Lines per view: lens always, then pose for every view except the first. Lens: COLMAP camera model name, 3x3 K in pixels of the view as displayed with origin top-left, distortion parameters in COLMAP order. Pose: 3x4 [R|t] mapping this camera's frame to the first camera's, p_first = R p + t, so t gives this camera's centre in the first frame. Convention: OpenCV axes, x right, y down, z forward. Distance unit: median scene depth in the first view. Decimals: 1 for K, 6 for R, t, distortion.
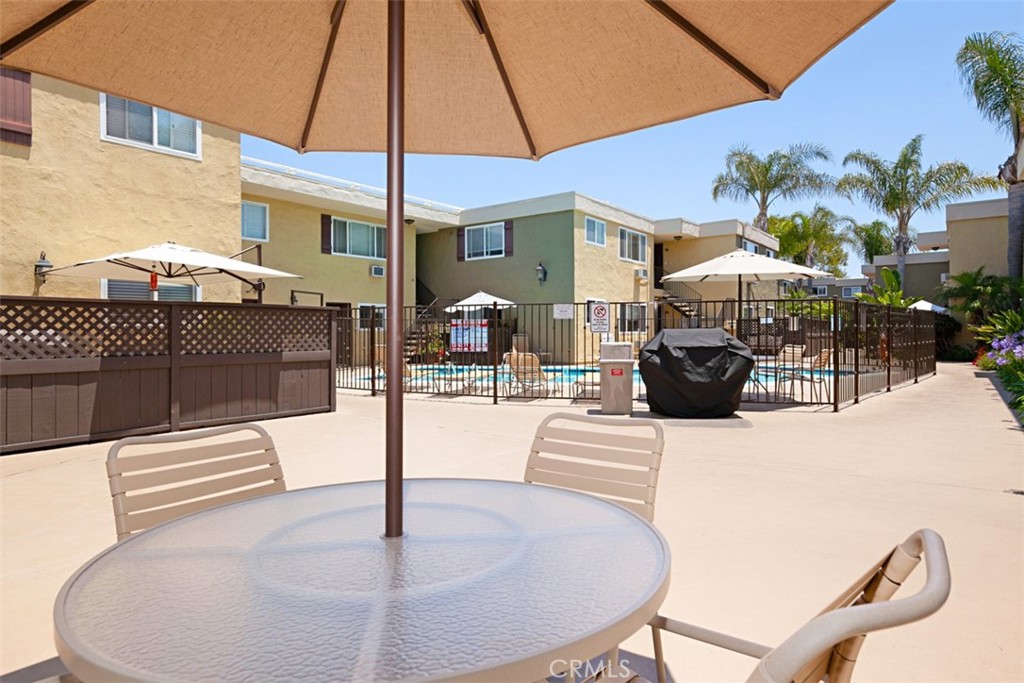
lens RADIAL K [[616.2, 0, 507.6], [0, 616.2, 333.4], [0, 0, 1]] dist [-0.024641, -0.001982]
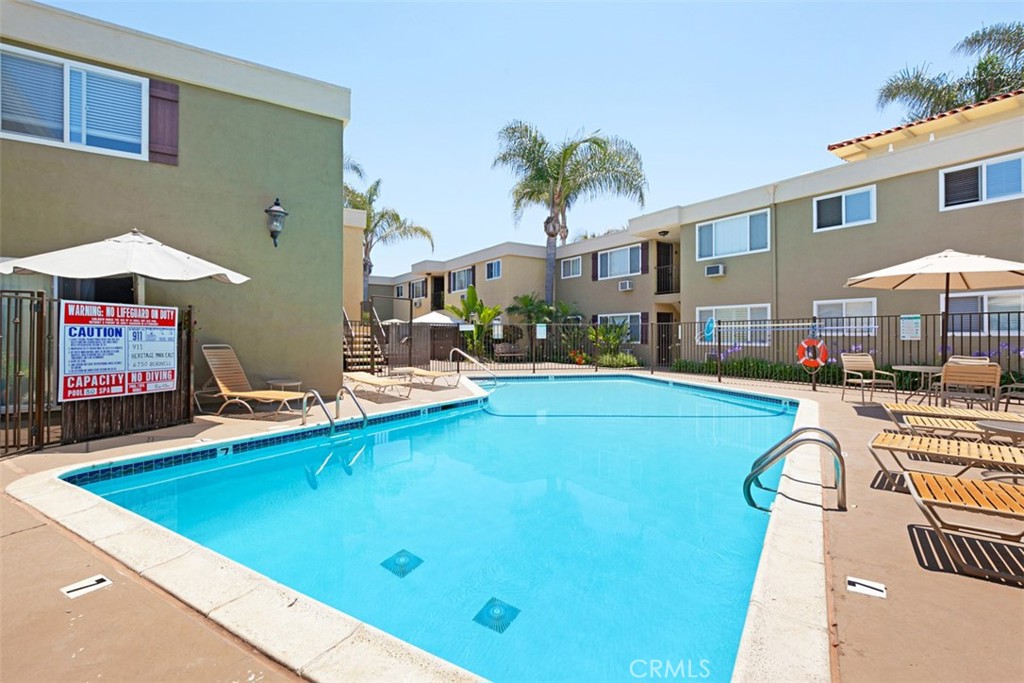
lens RADIAL K [[479.2, 0, 502.7], [0, 479.2, 335.3], [0, 0, 1]] dist [-0.000372, 0.000130]
pose [[0.334748, 0.008172, 0.942272, -0.218217], [0.002915, 0.999949, -0.009708, -0.001275], [-0.942303, 0.005996, 0.334707, 0.621642]]
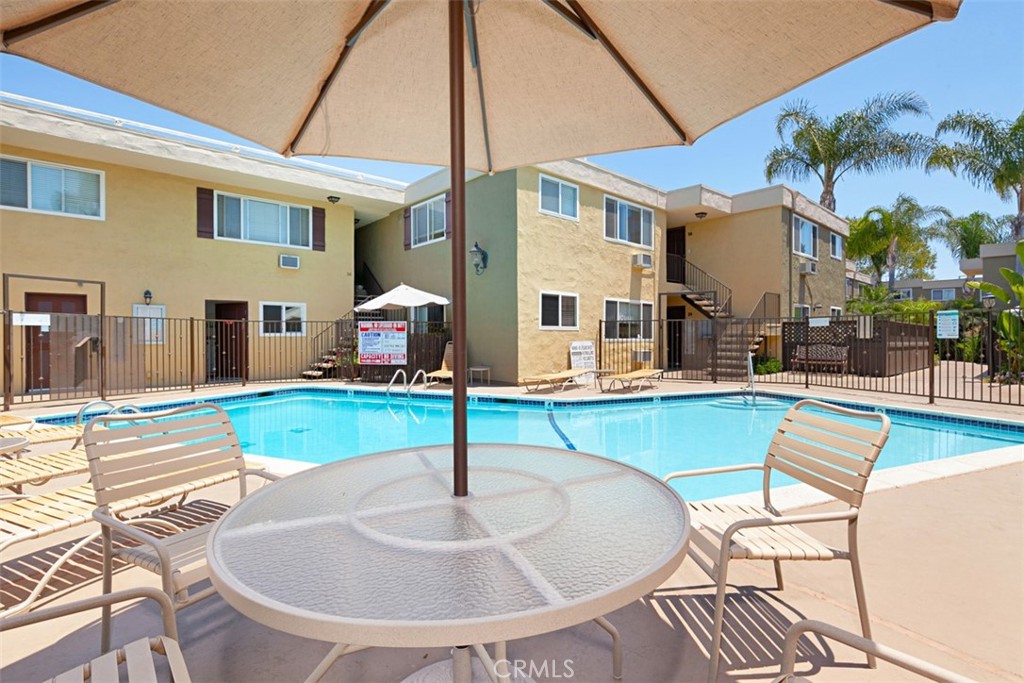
lens RADIAL K [[504.8, 0, 517.0], [0, 504.8, 344.1], [0, 0, 1]] dist [-0.023317, 0.001121]
pose [[0.983272, 0.005602, -0.182054, 0.183107], [-0.003815, 0.999941, 0.010161, -0.001707], [0.182101, -0.009296, 0.983236, 0.378589]]
